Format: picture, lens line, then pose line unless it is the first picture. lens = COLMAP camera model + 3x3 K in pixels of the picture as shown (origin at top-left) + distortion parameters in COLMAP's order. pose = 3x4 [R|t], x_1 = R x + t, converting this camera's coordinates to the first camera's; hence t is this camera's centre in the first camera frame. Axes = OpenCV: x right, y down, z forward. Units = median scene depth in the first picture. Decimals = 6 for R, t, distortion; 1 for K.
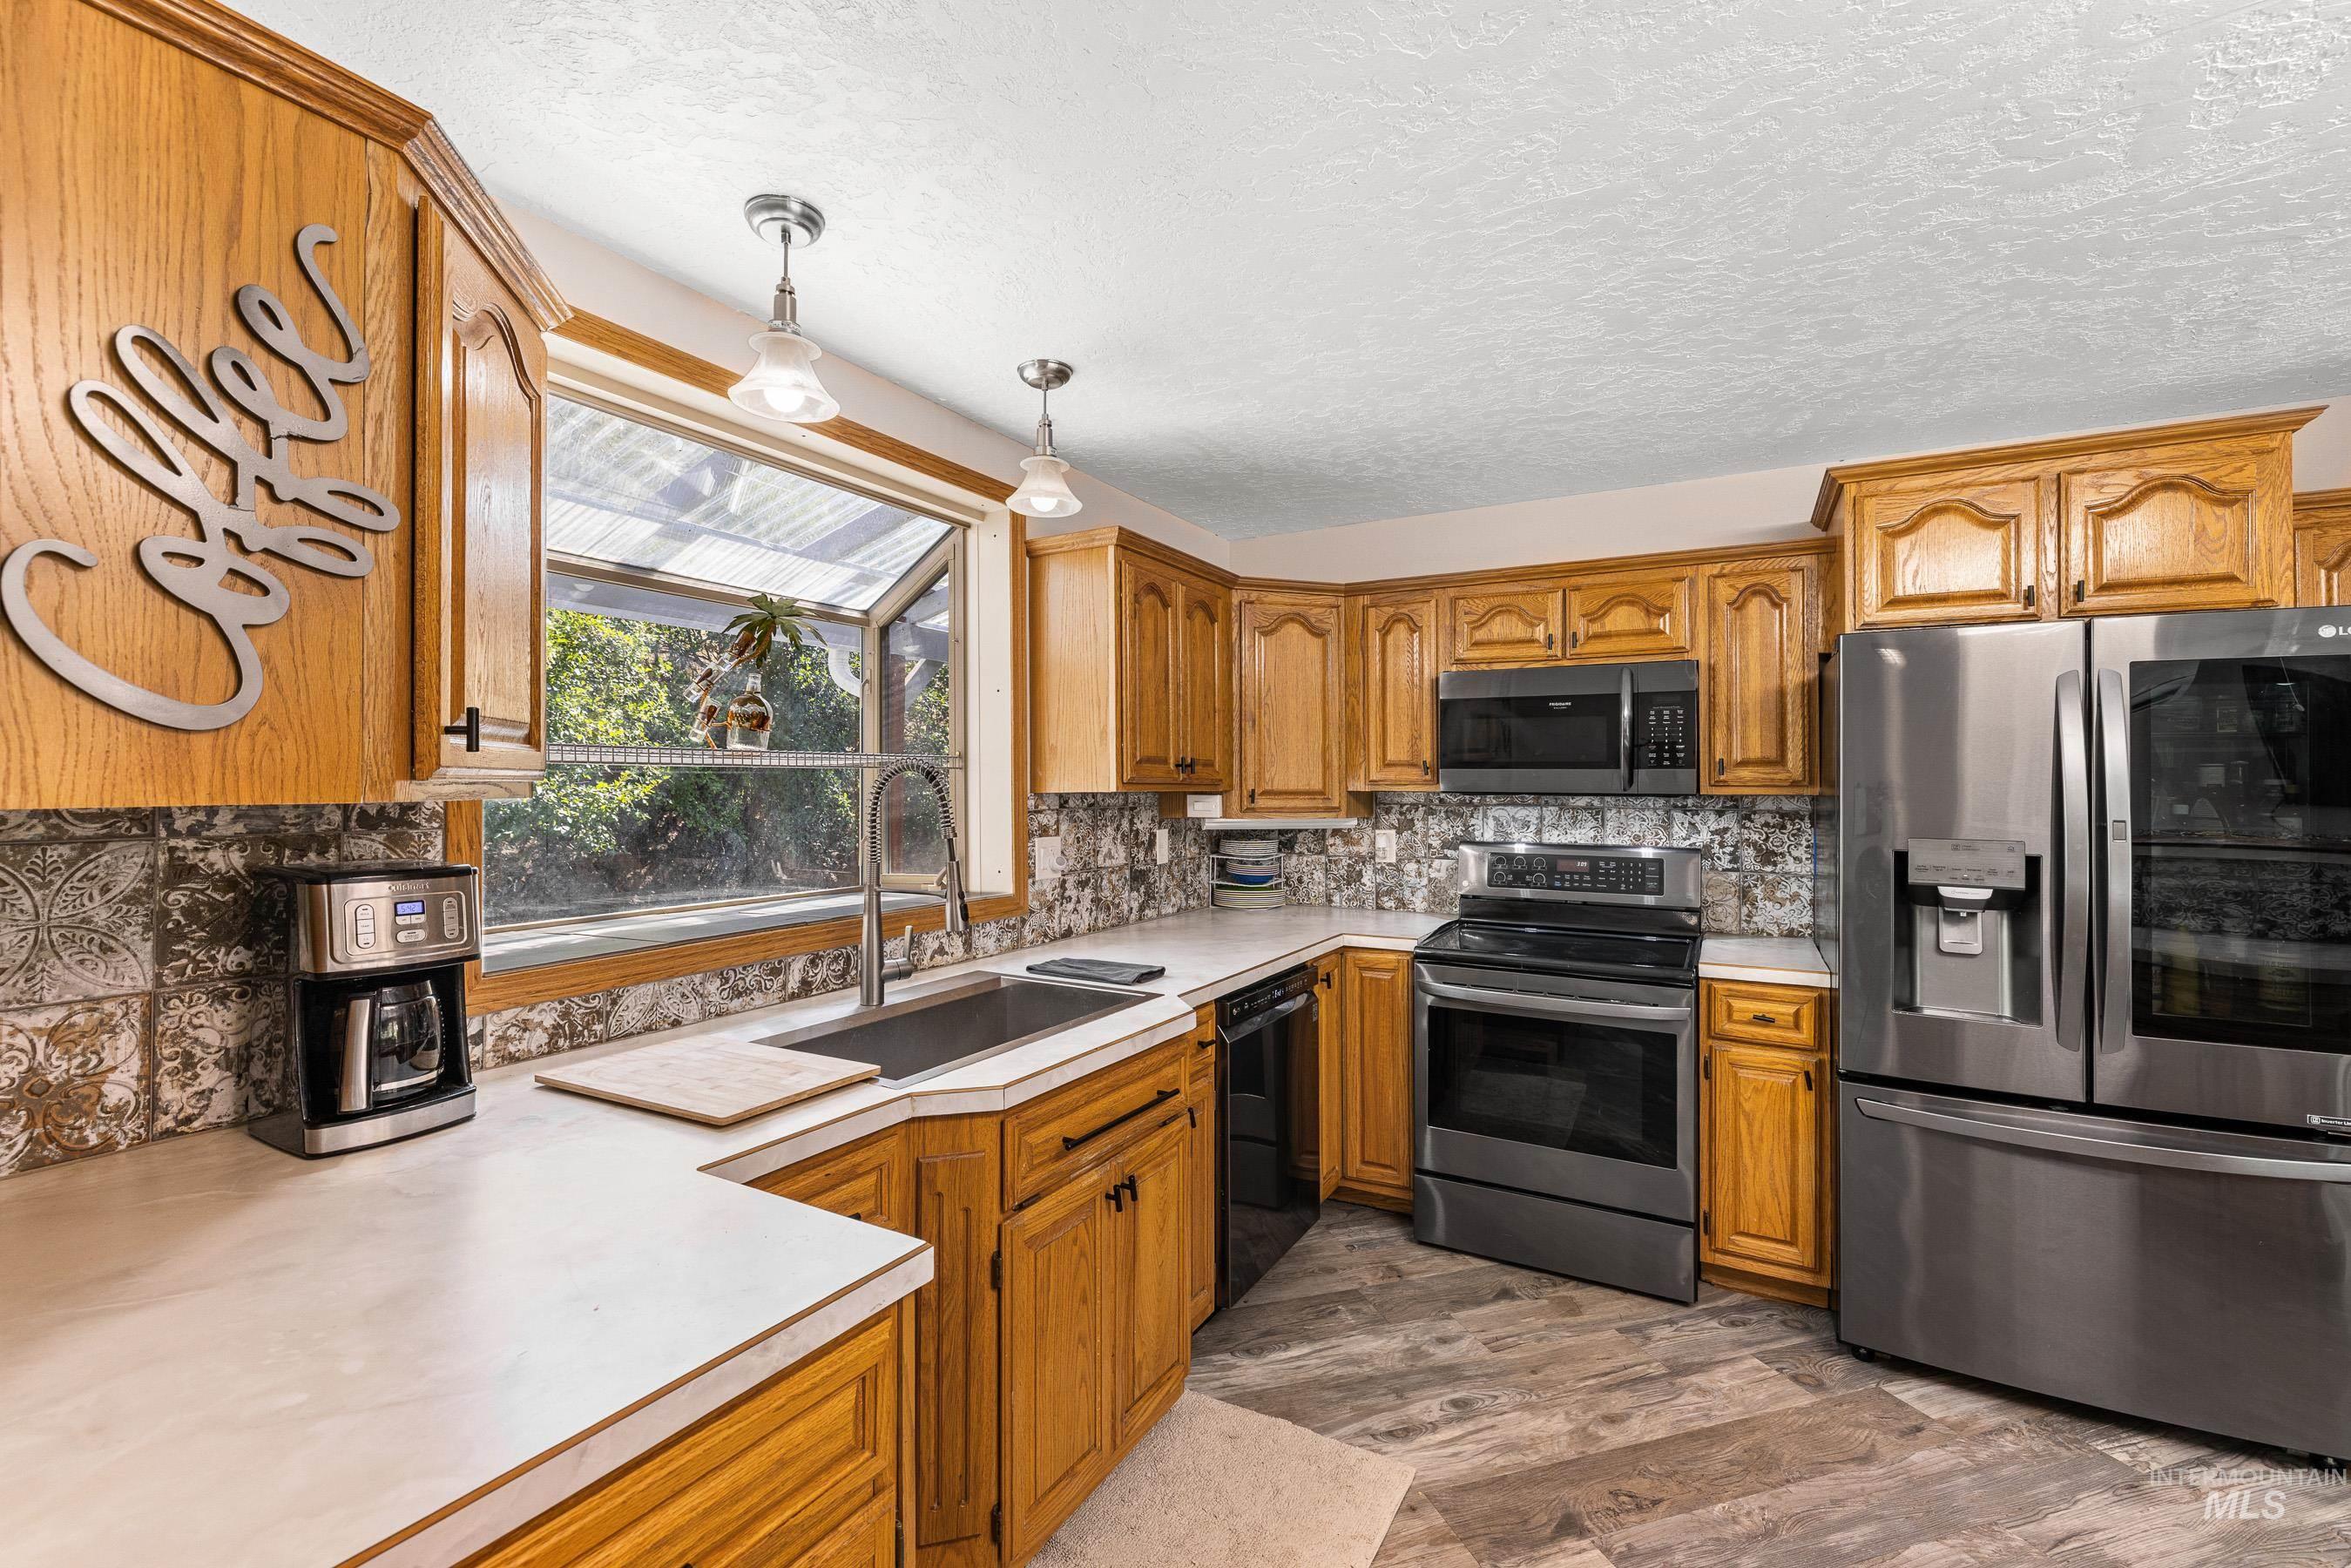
lens RADIAL K [[999.0, 0, 1175.2], [0, 999.0, 777.9], [0, 0, 1]] dist [0.002058, 0.000159]
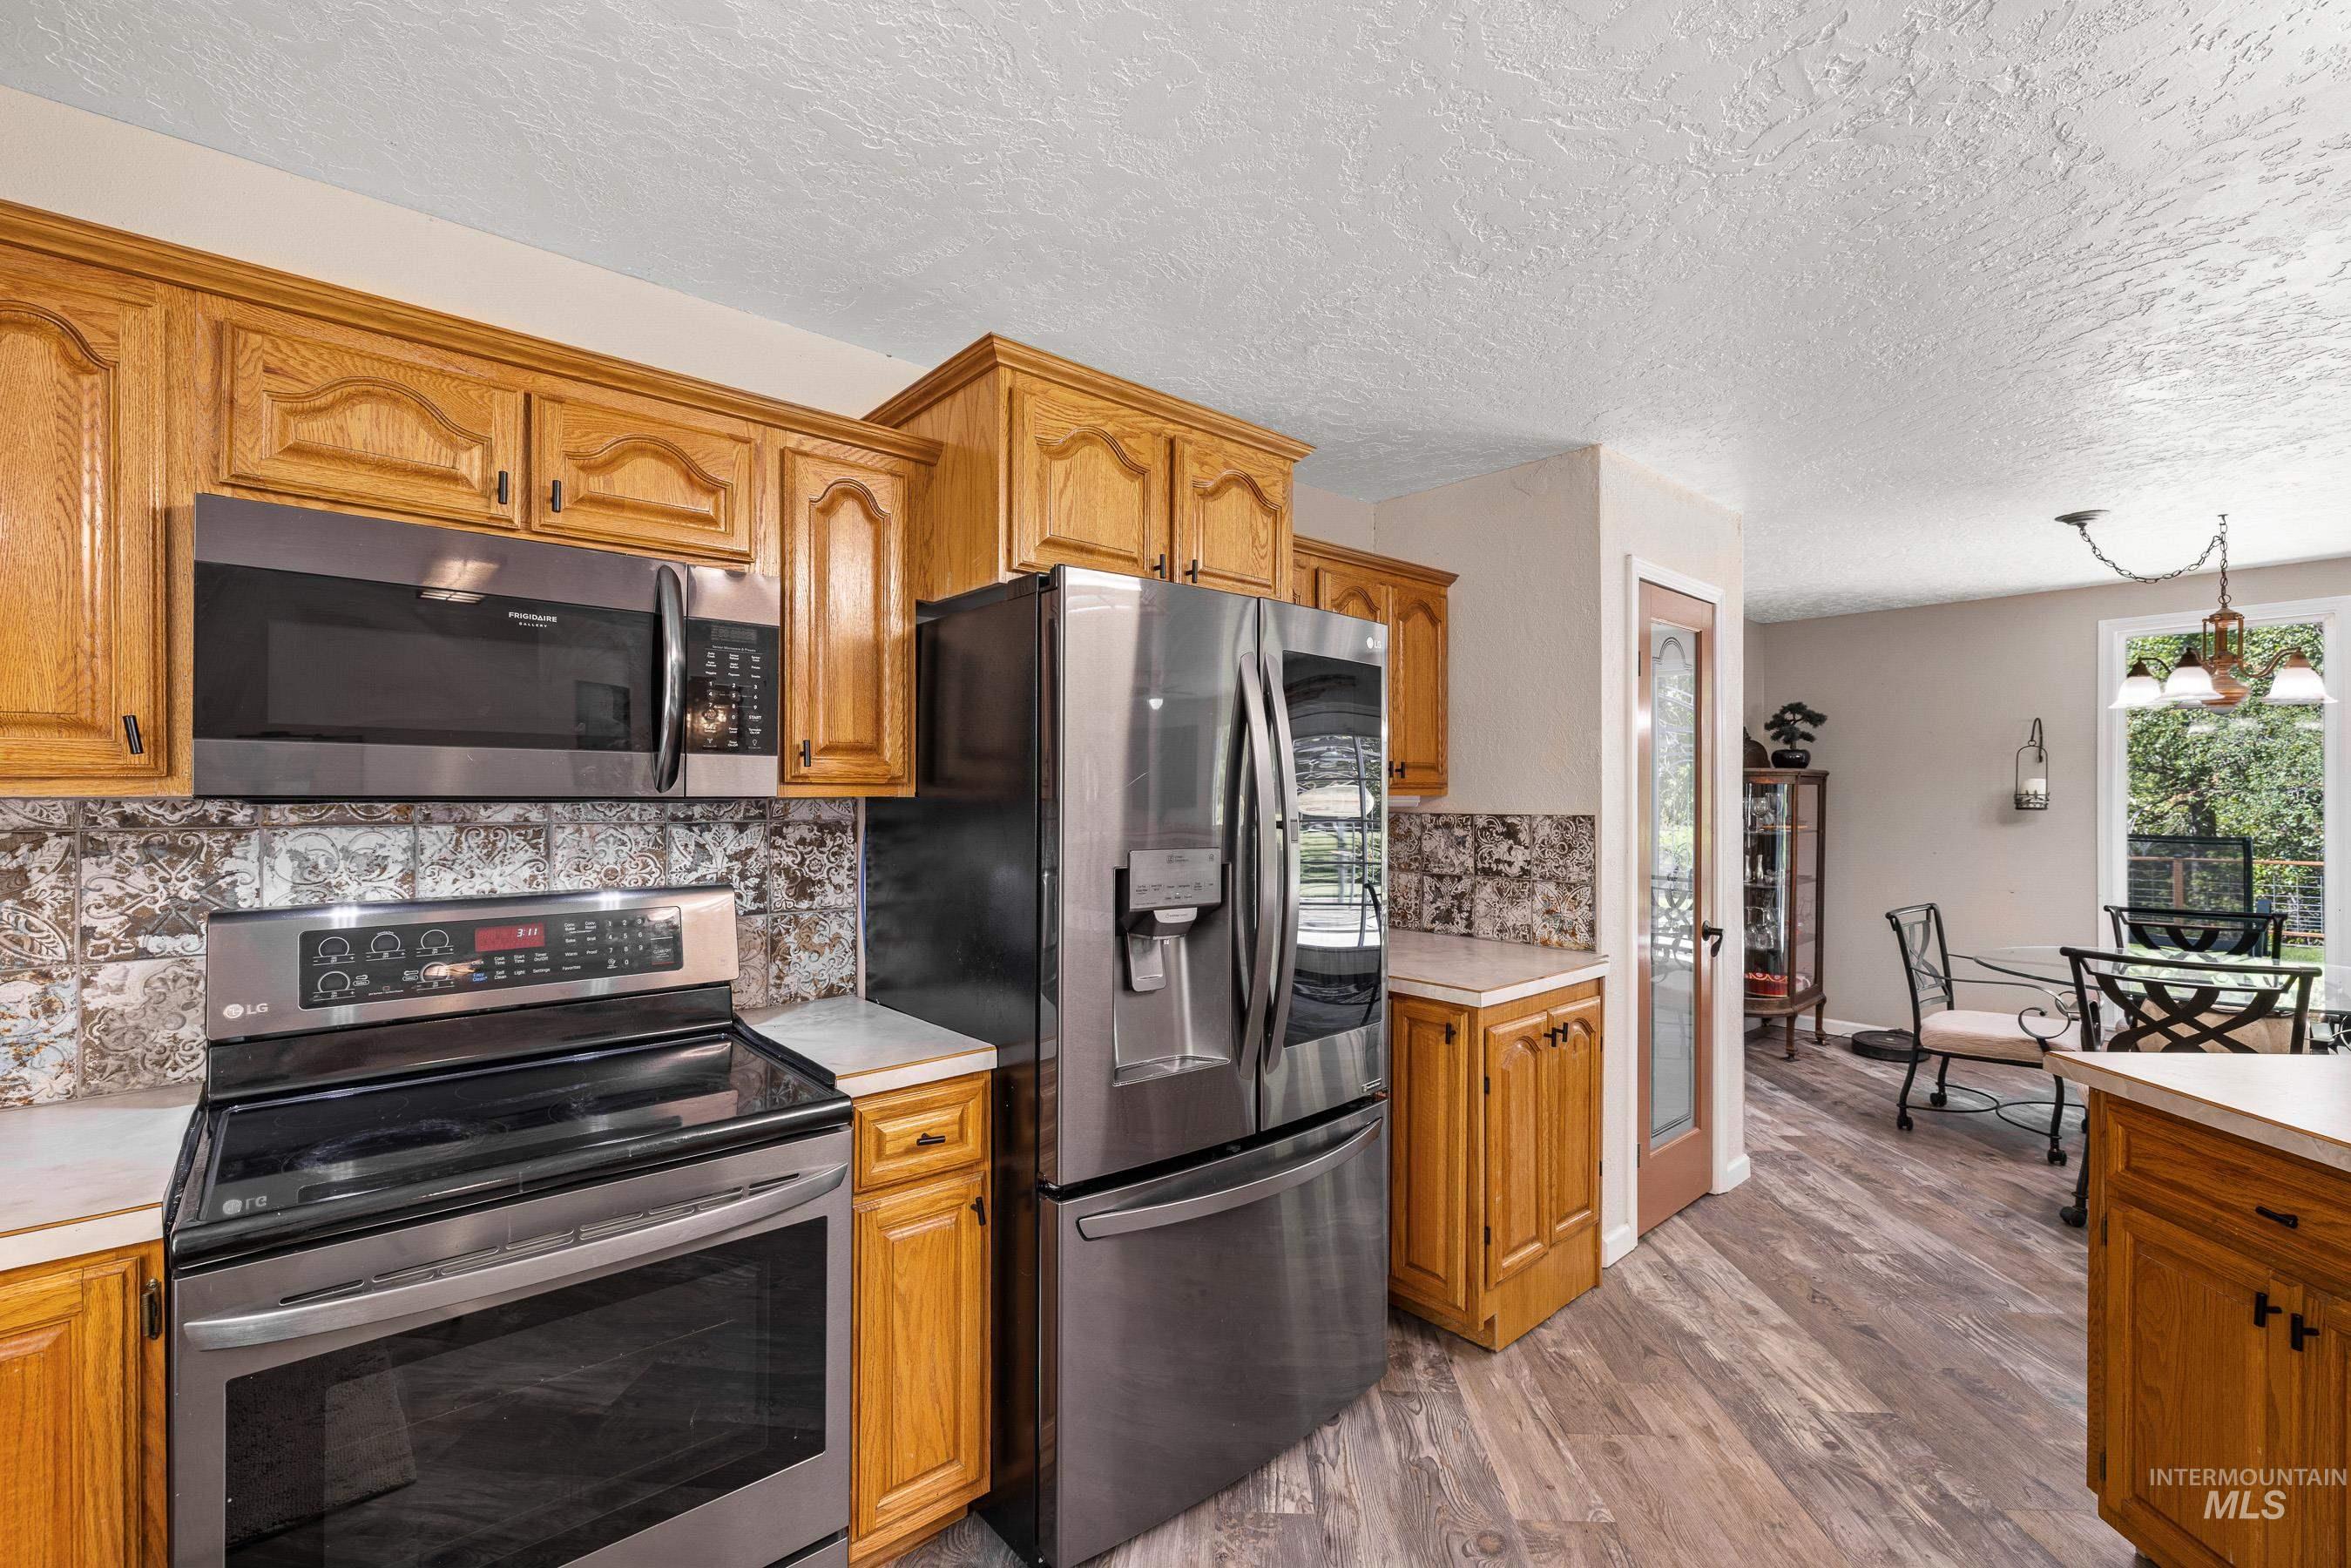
lens RADIAL K [[999.0, 0, 1170.8], [0, 999.0, 789.7], [0, 0, 1]] dist [0.002058, 0.000159]
pose [[0.334795, 0.001855, 0.942289, 0.023722], [-0.003257, 0.999994, -0.000811, 0.010632], [-0.942285, -0.002798, 0.334799, 0.524048]]
